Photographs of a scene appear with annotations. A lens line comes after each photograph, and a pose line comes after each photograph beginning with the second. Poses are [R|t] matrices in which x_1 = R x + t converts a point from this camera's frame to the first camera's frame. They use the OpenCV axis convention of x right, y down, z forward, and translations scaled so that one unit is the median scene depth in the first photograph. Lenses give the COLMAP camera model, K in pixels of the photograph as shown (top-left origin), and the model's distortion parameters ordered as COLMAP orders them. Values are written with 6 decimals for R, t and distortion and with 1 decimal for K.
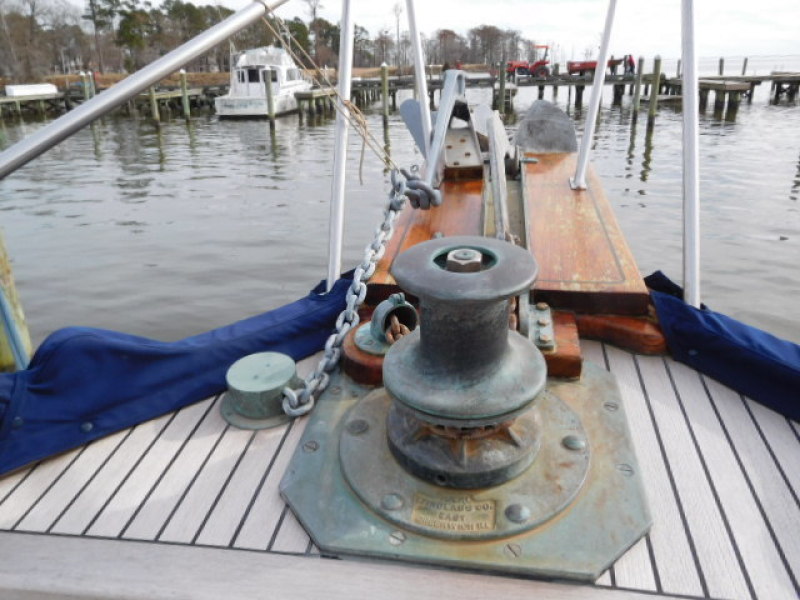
lens RADIAL K [[586.9, 0, 400.0], [0, 586.9, 300.0], [0, 0, 1]] dist [-0.026087, 0.001026]
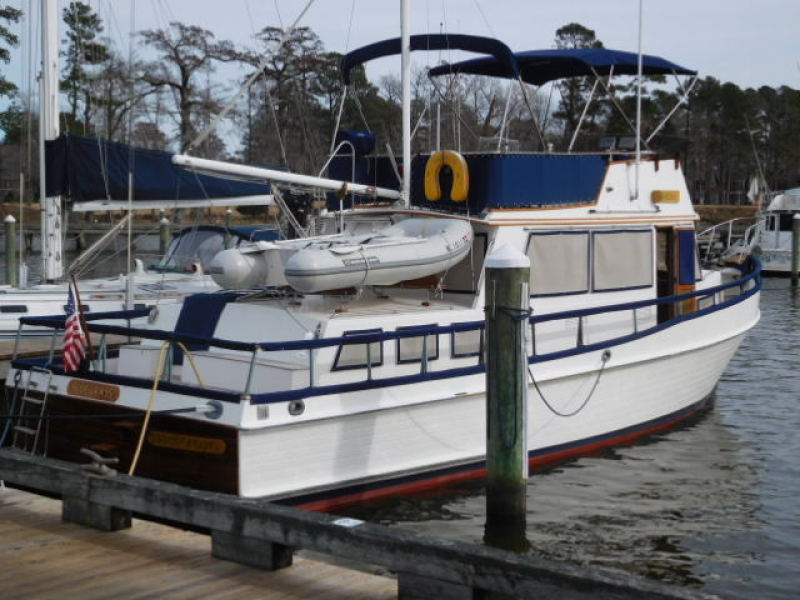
lens RADIAL K [[1285.2, 0, 400.0], [0, 1285.2, 300.0], [0, 0, 1]] dist [0.037799, 0.103576]
pose [[0.846154, 0.069275, -0.528417, 0.188645], [-0.220048, 0.948465, -0.228020, 0.176538], [0.485389, 0.309217, 0.817791, -0.507094]]
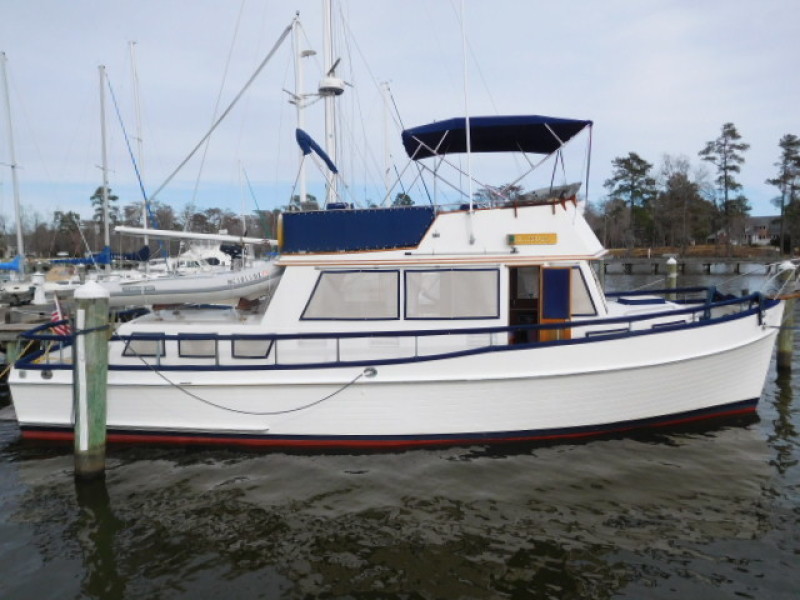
lens RADIAL K [[586.9, 0, 400.0], [0, 586.9, 300.0], [0, 0, 1]] dist [-0.026087, 0.001026]
pose [[0.114922, 0.109761, -0.987292, 0.254164], [-0.354790, 0.932860, 0.062412, 0.038939], [0.927856, 0.343109, 0.146149, -0.162441]]
